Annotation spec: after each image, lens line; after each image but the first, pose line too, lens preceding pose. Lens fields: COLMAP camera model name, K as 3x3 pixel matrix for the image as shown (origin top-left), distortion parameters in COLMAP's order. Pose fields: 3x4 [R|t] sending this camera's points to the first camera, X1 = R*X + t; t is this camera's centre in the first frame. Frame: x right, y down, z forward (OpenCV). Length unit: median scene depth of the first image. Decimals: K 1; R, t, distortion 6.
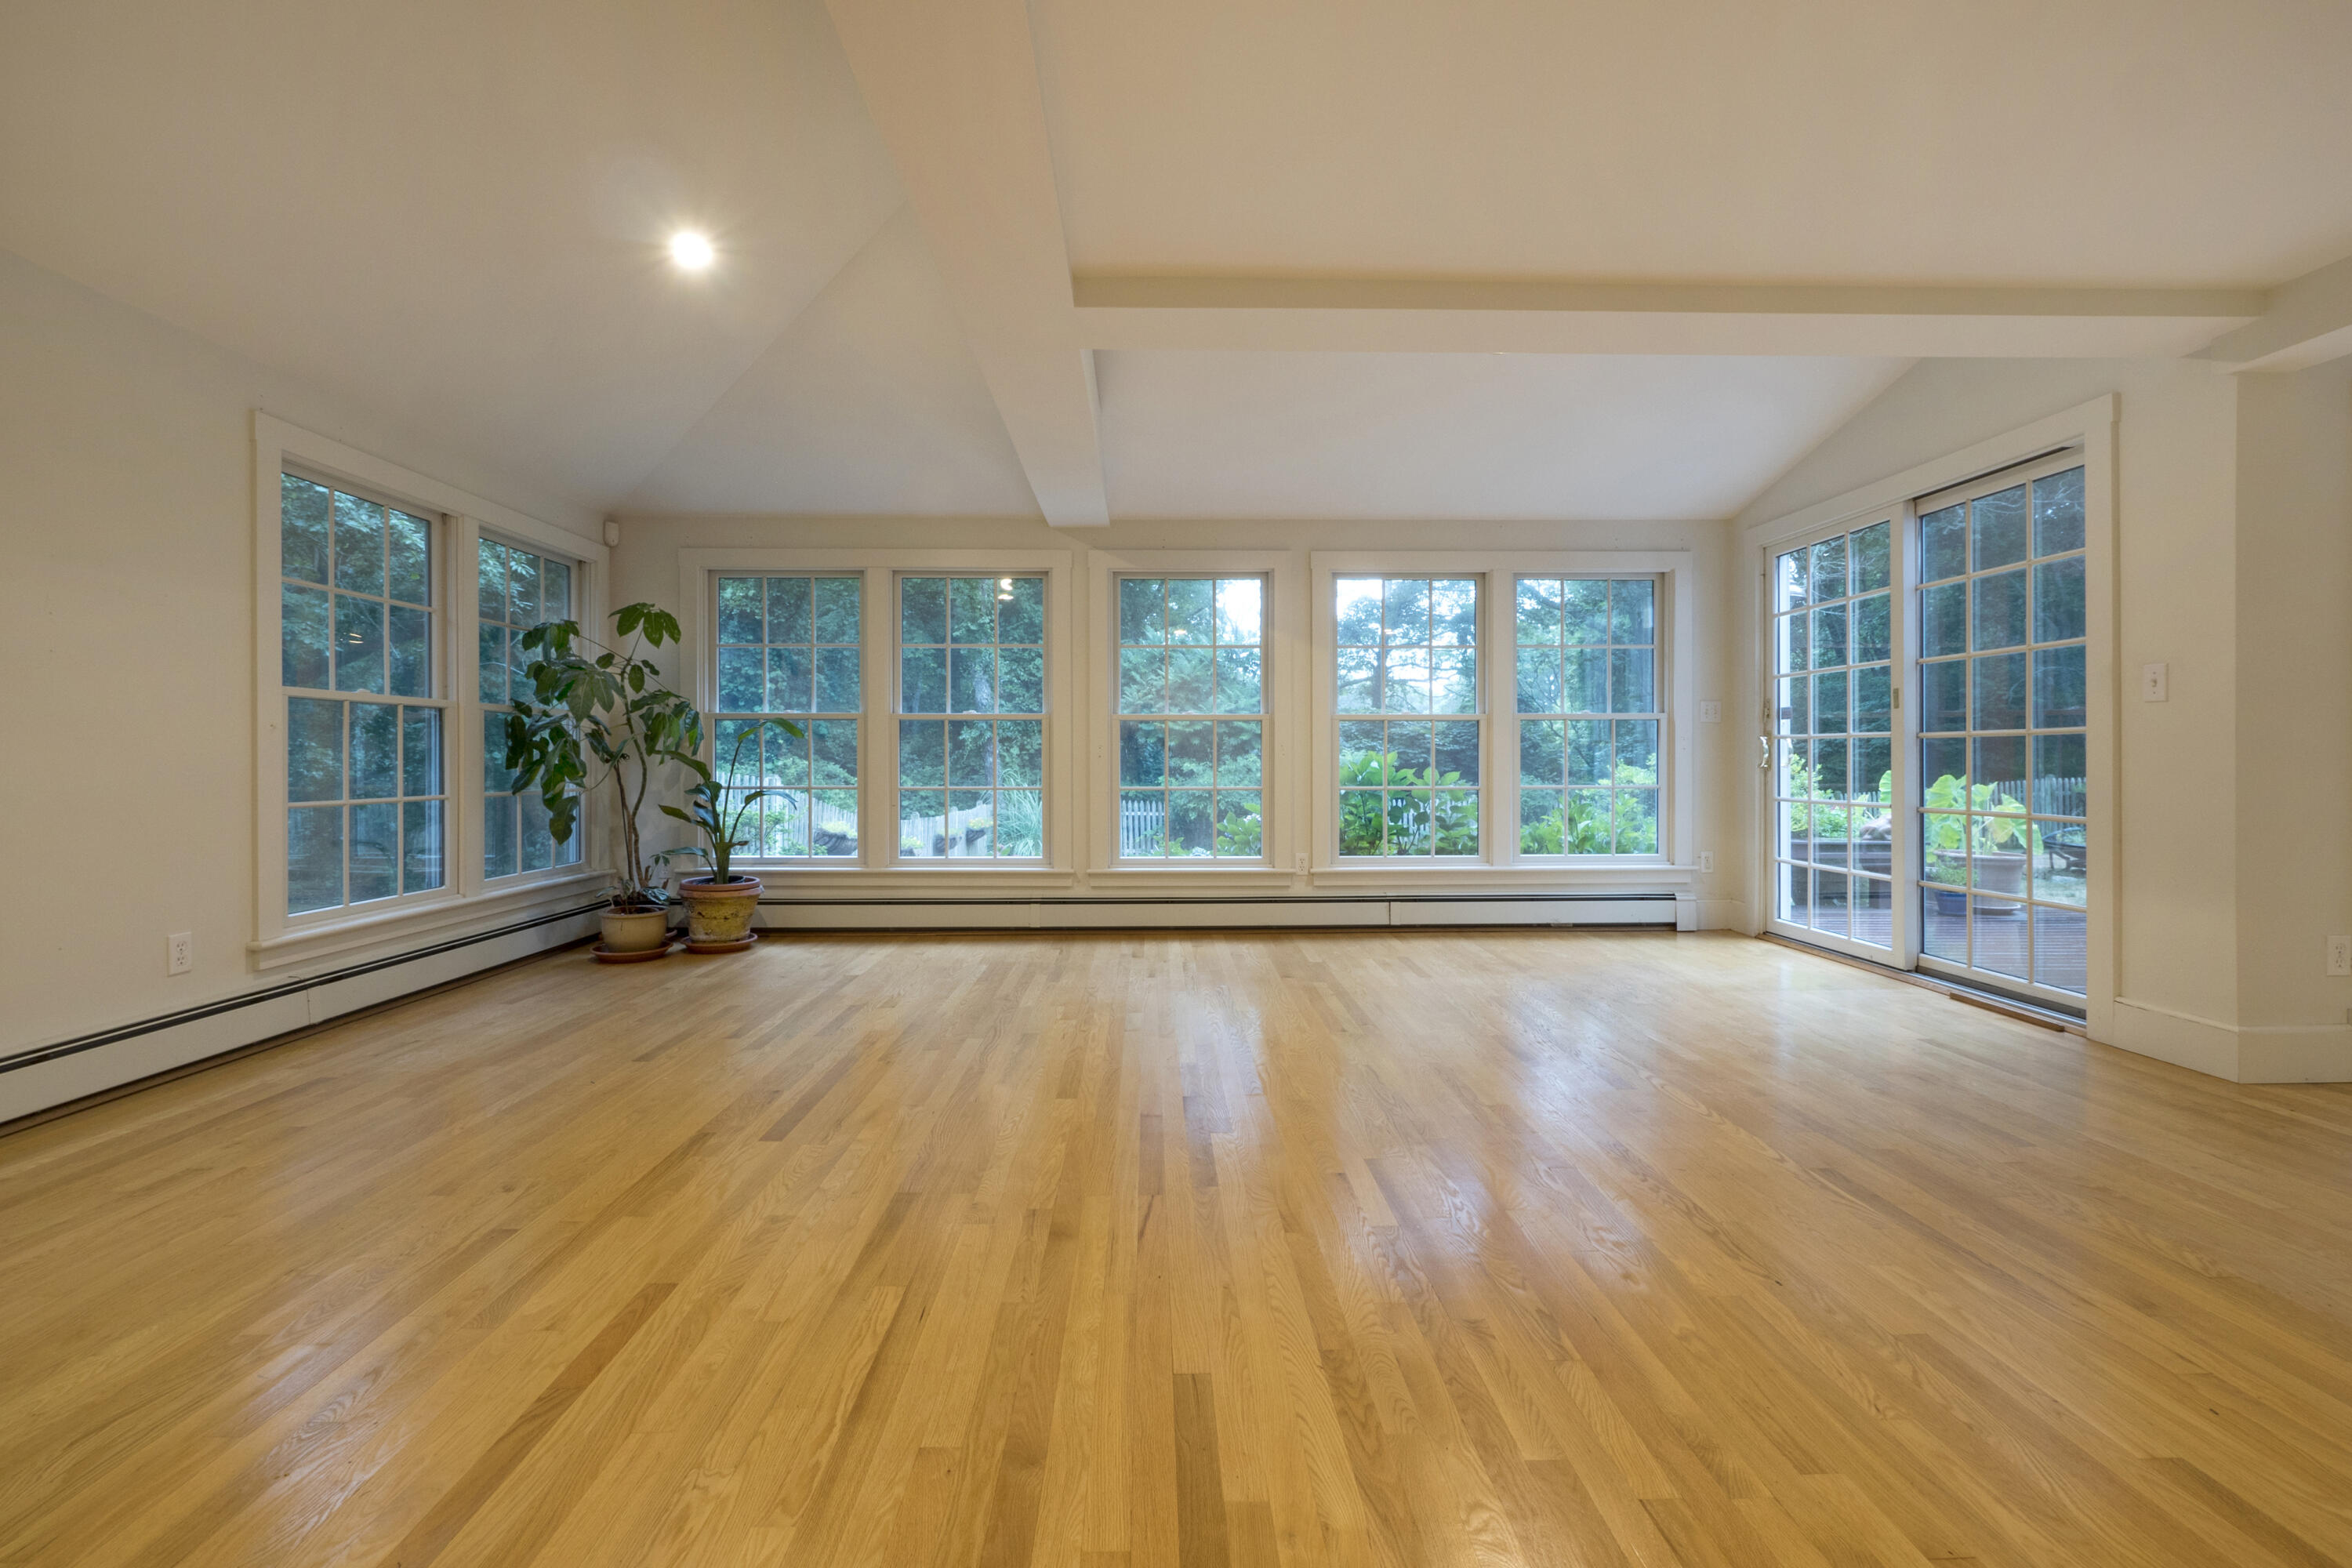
lens RADIAL K [[989.1, 0, 1166.4], [0, 989.1, 768.6], [0, 0, 1]] dist [-0.007721, 0.000771]
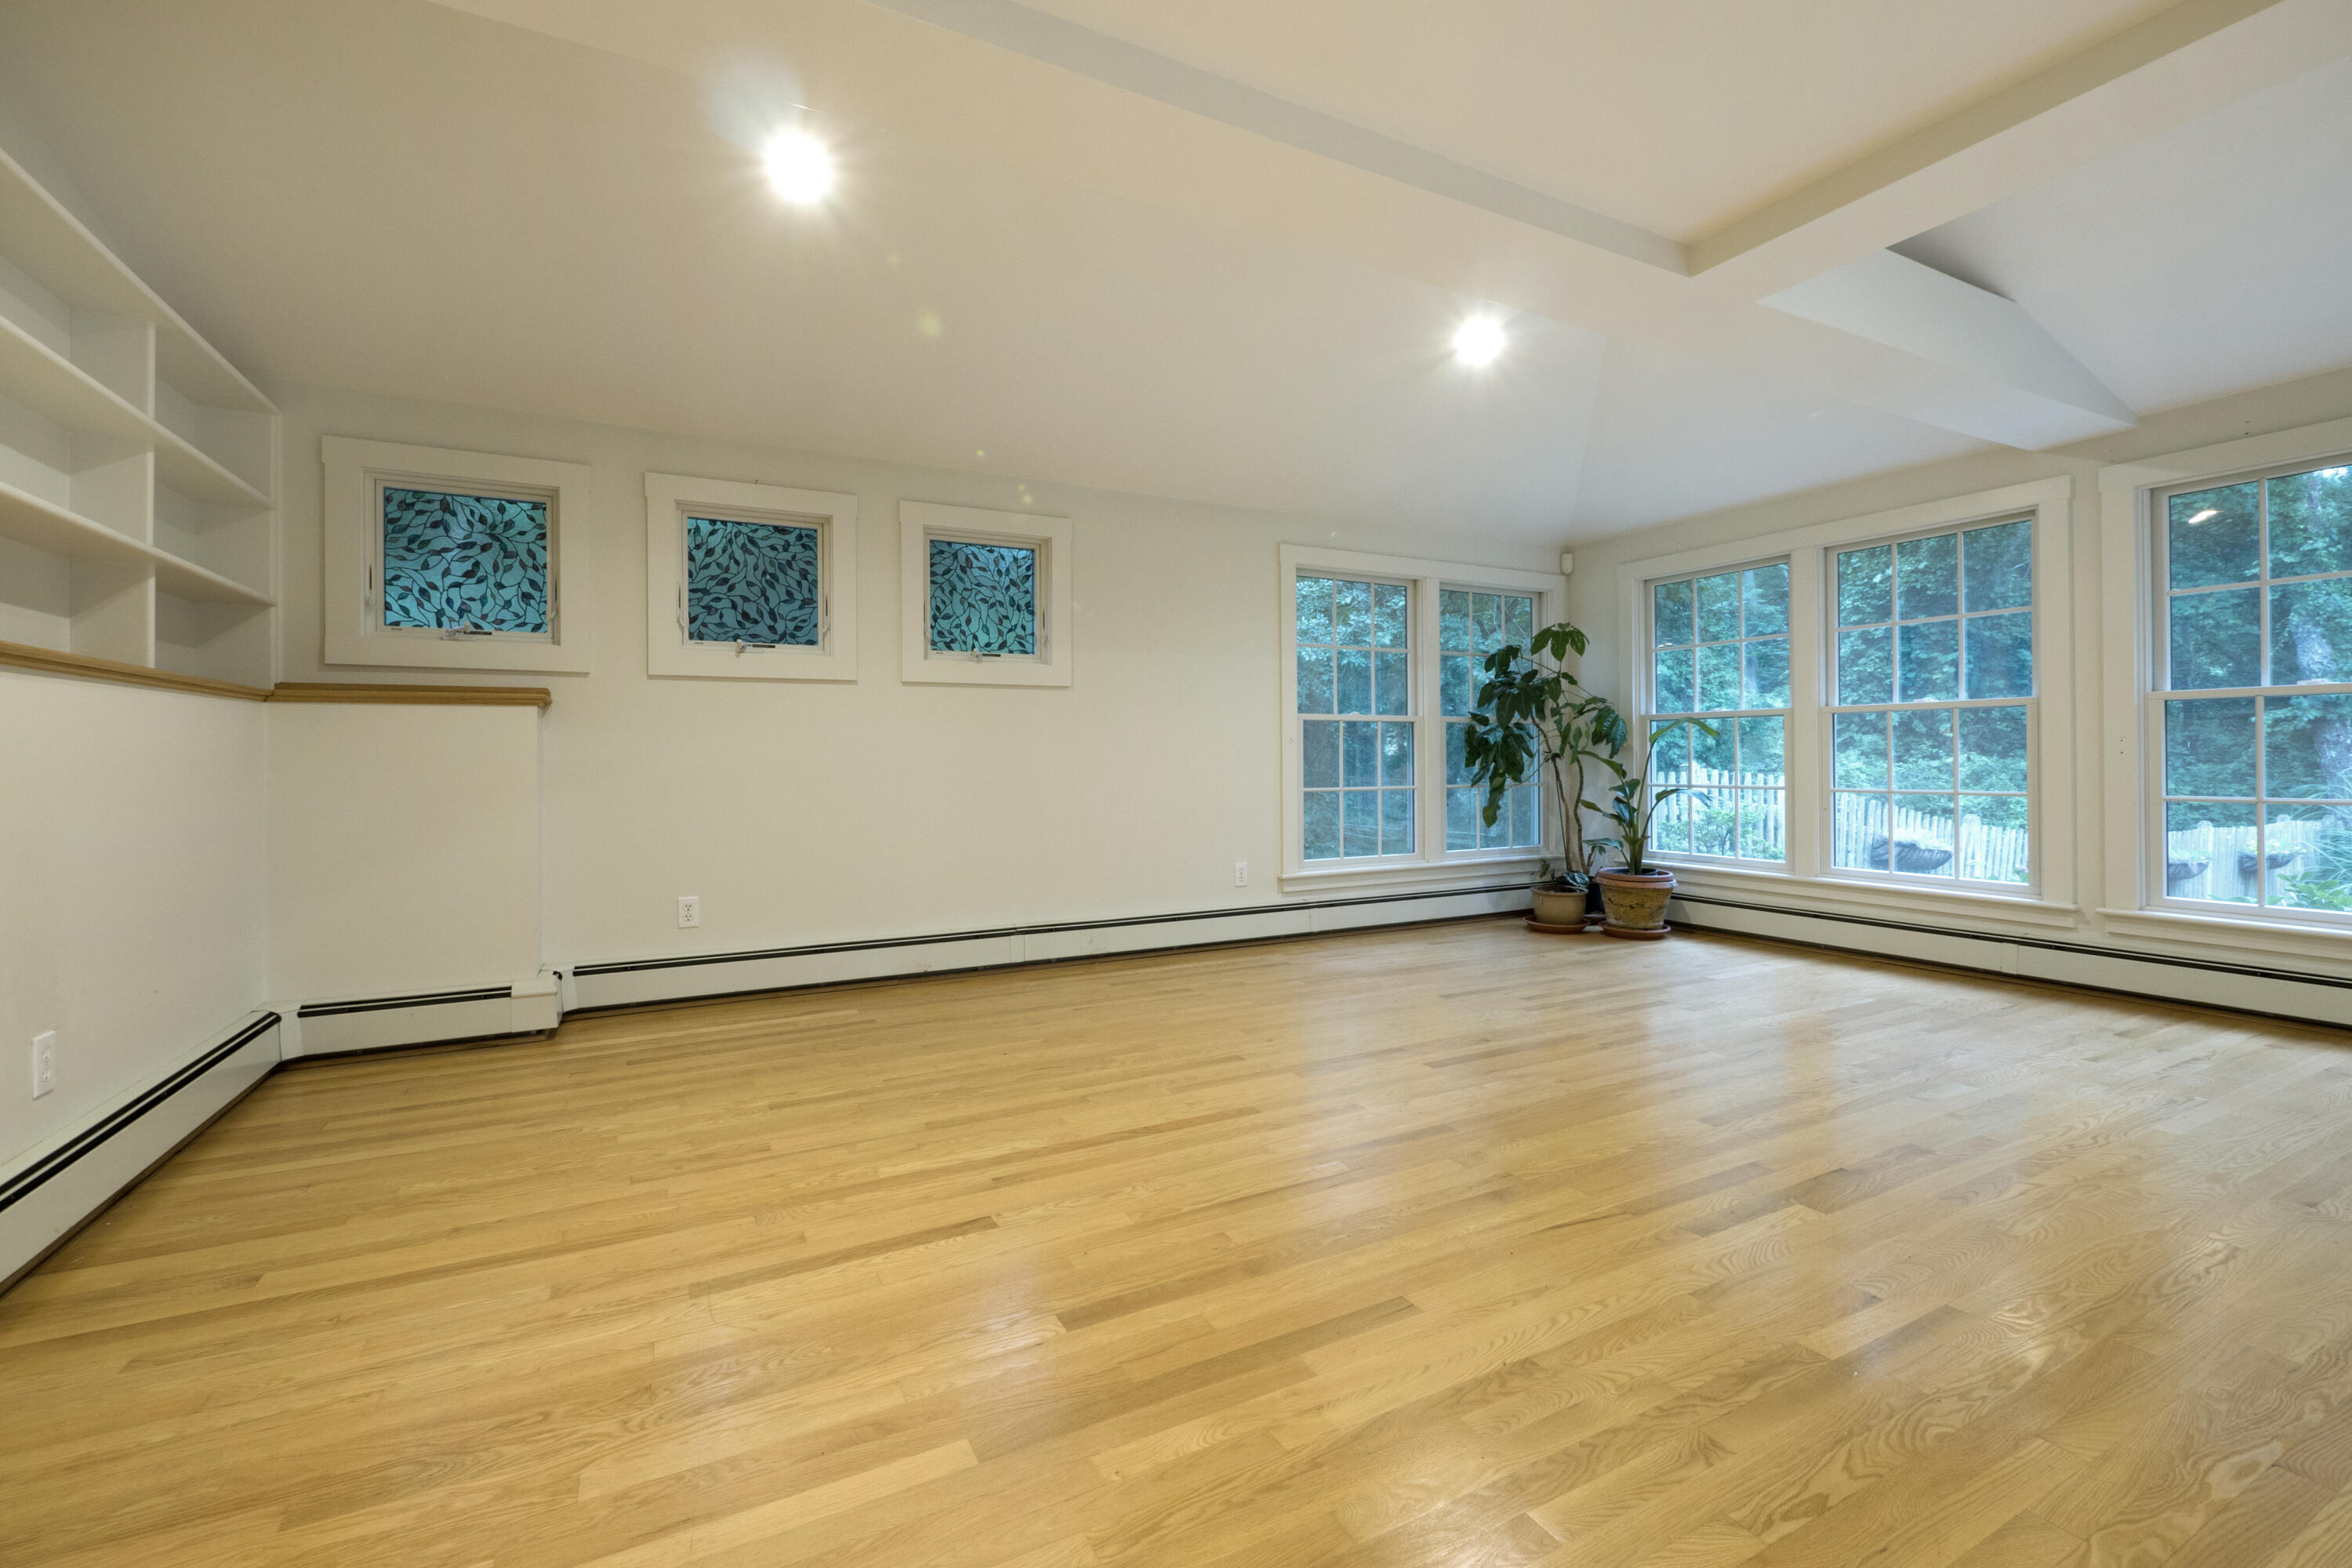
lens RADIAL K [[989.1, 0, 1170.8], [0, 989.1, 768.3], [0, 0, 1]] dist [-0.007721, 0.000771]
pose [[0.443256, 0.005077, -0.896381, 0.308179], [-0.002440, 0.999987, 0.004457, -0.002512], [0.896392, 0.000212, 0.443263, 0.082885]]
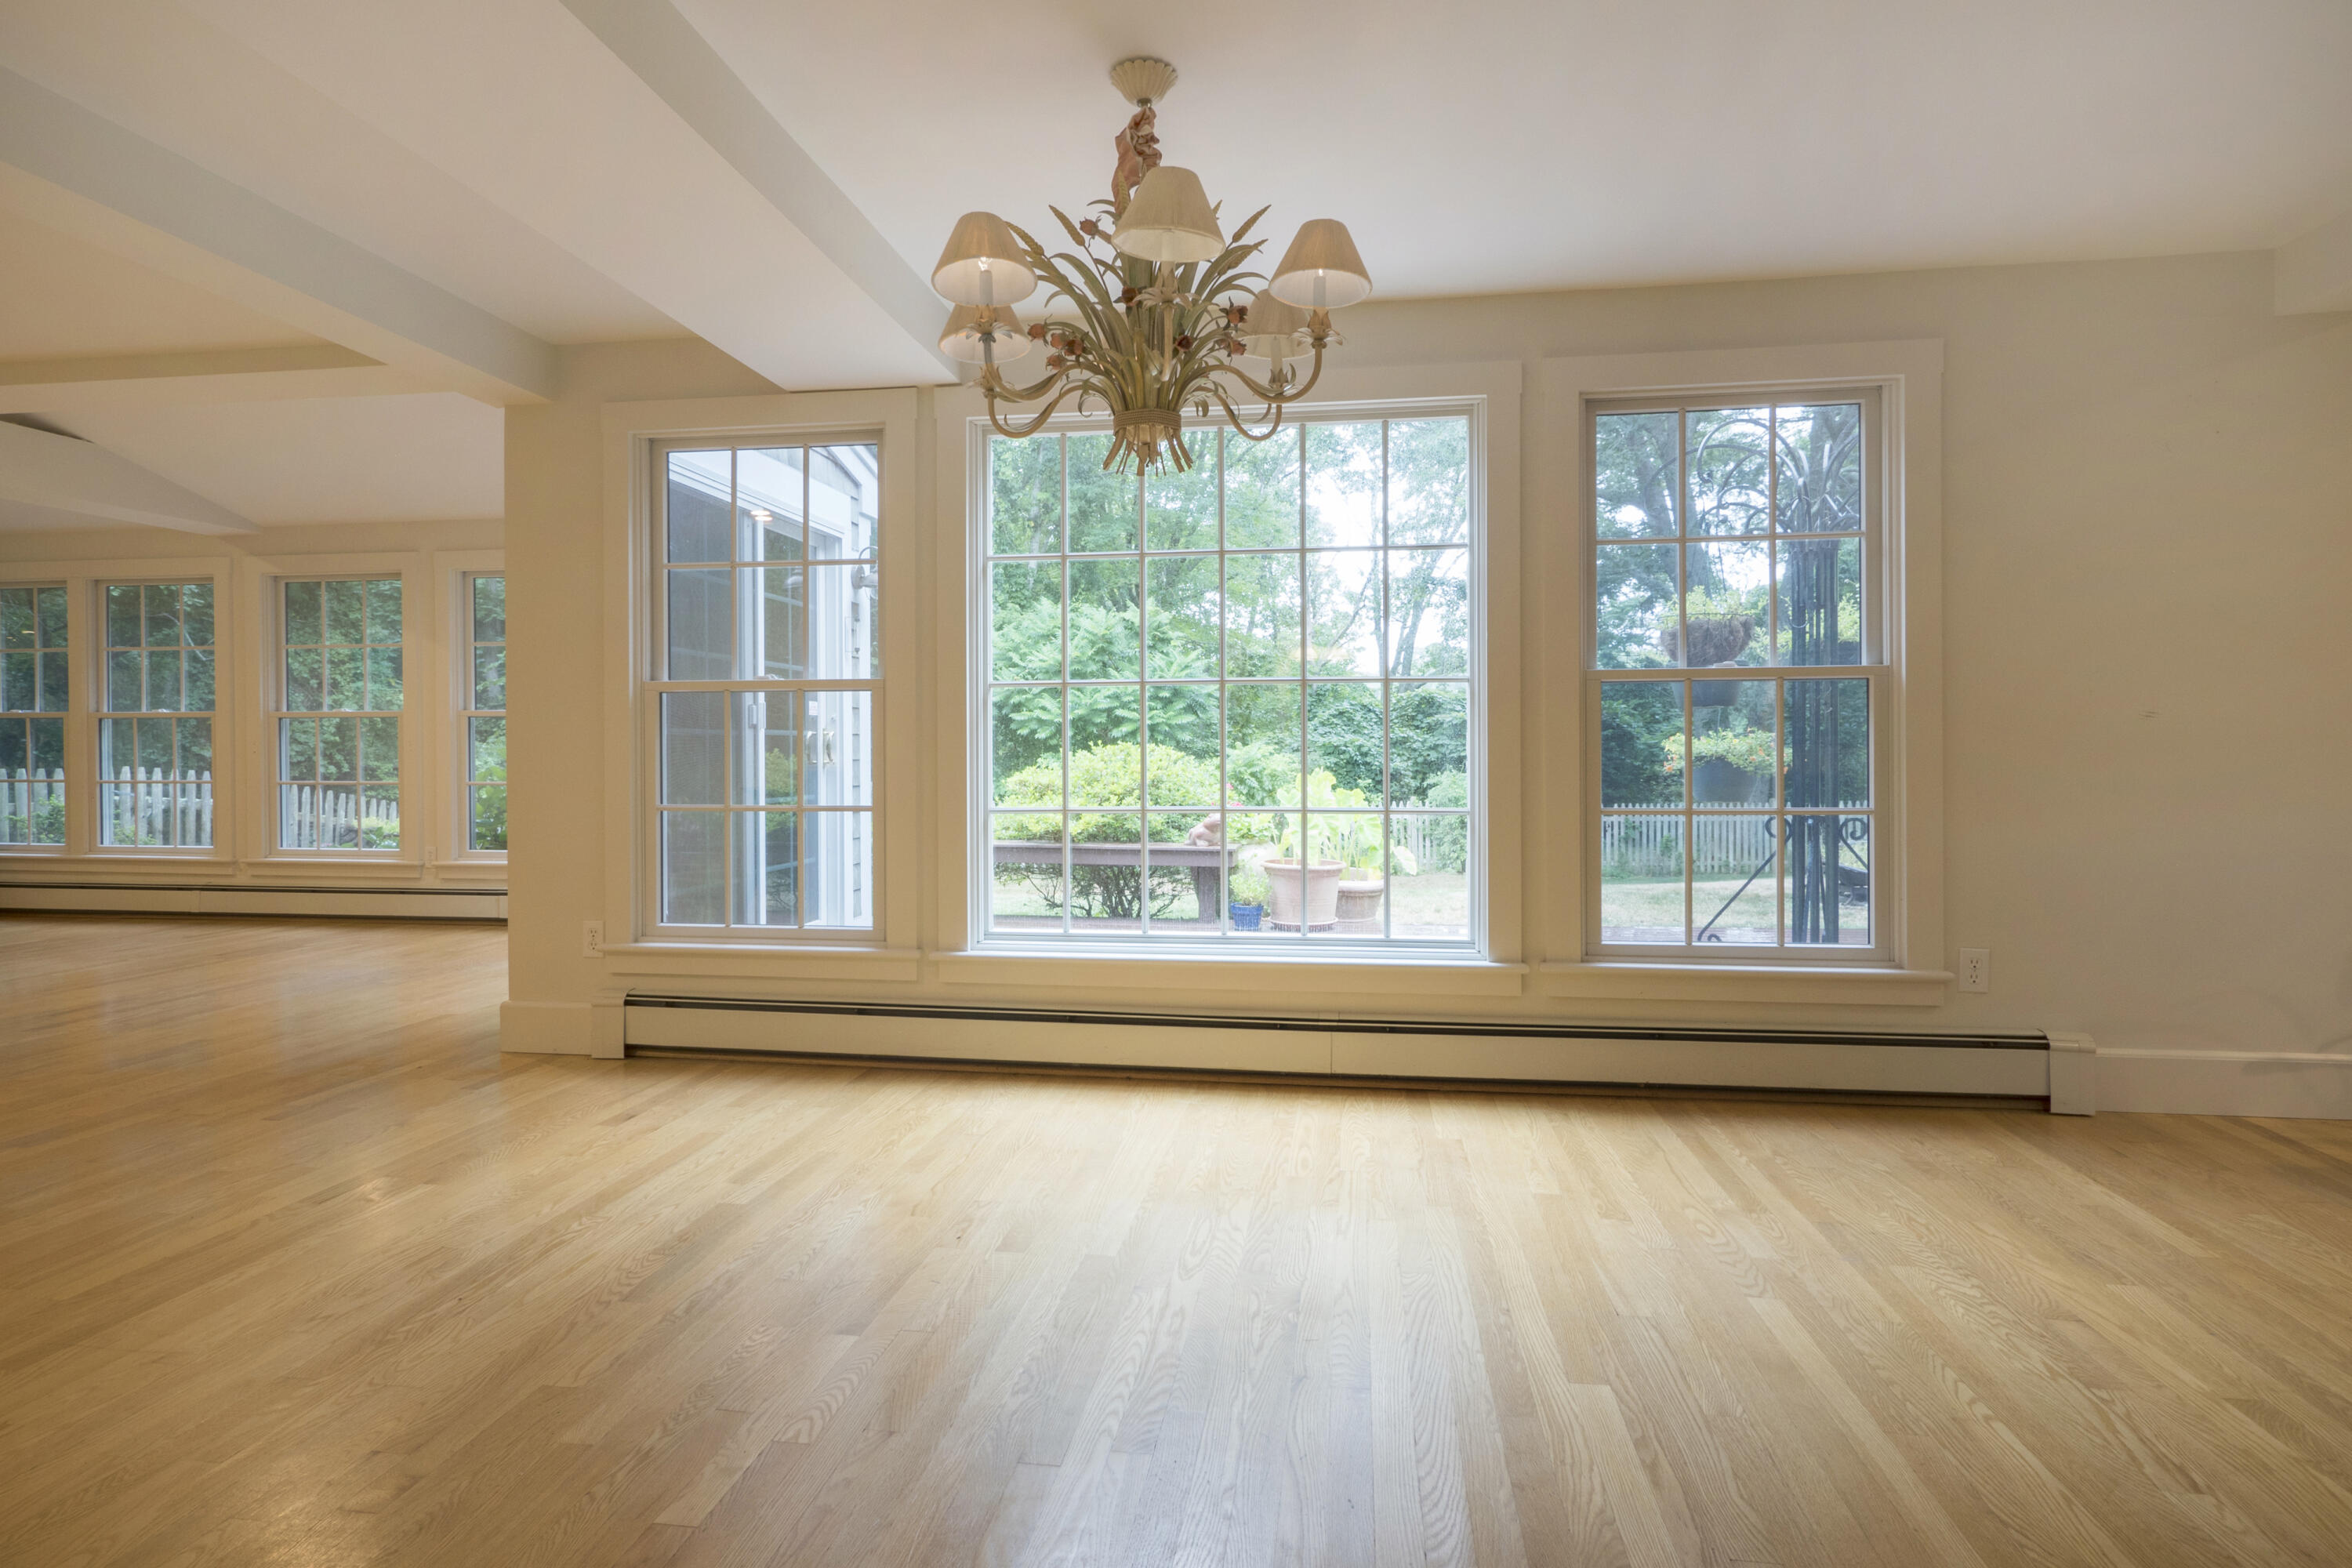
lens RADIAL K [[1217.2, 0, 1175.5], [0, 1217.2, 771.6], [0, 0, 1]] dist [0.001713, 0.000318]
pose [[0.985627, 0.002787, -0.168914, 1.311179], [-0.001881, 0.999983, 0.005528, -0.000305], [0.168926, -0.005131, 0.985615, -0.133650]]
